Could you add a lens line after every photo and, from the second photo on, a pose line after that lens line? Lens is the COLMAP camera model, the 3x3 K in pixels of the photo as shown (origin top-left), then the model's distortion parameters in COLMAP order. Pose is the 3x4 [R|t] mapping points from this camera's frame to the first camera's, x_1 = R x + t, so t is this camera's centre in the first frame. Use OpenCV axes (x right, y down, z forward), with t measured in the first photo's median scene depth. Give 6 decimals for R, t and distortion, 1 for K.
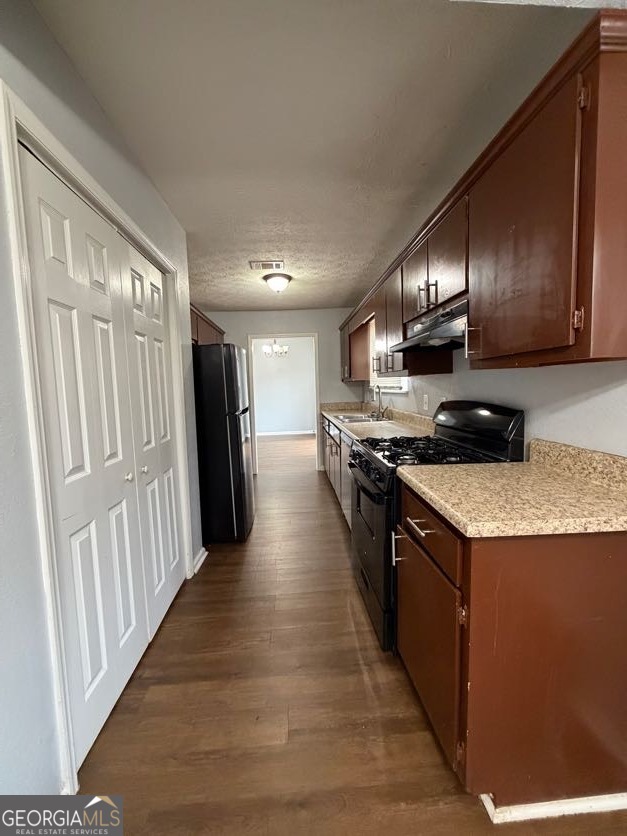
lens RADIAL K [[334.9, 0, 310.2], [0, 334.9, 416.7], [0, 0, 1]] dist [0.001558, -0.000413]
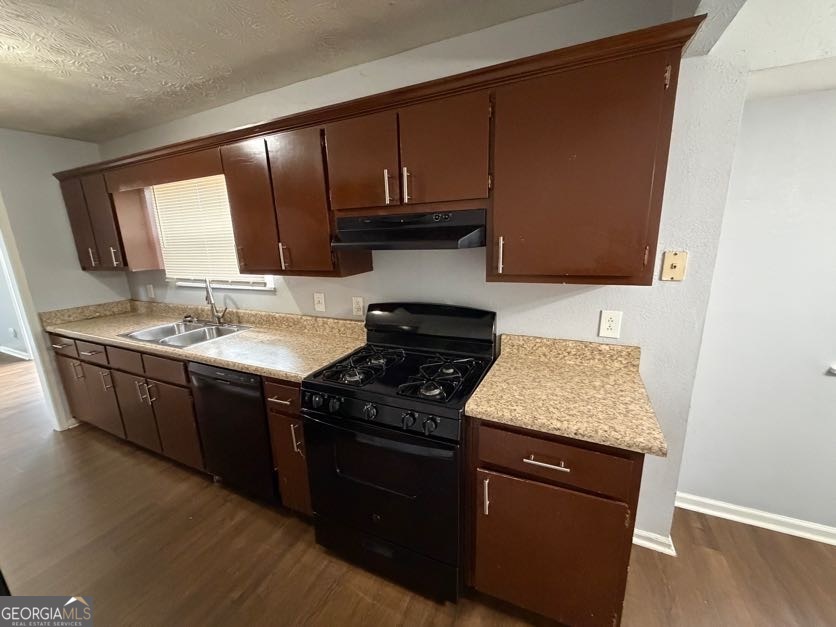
lens RADIAL K [[334.9, 0, 416.6], [0, 334.9, 318.1], [0, 0, 1]] dist [0.001558, -0.000413]
pose [[0.485930, -0.189976, 0.853101, -0.529327], [0.096732, 0.981784, 0.163533, -0.239686], [-0.868628, 0.003057, 0.495455, 0.776677]]
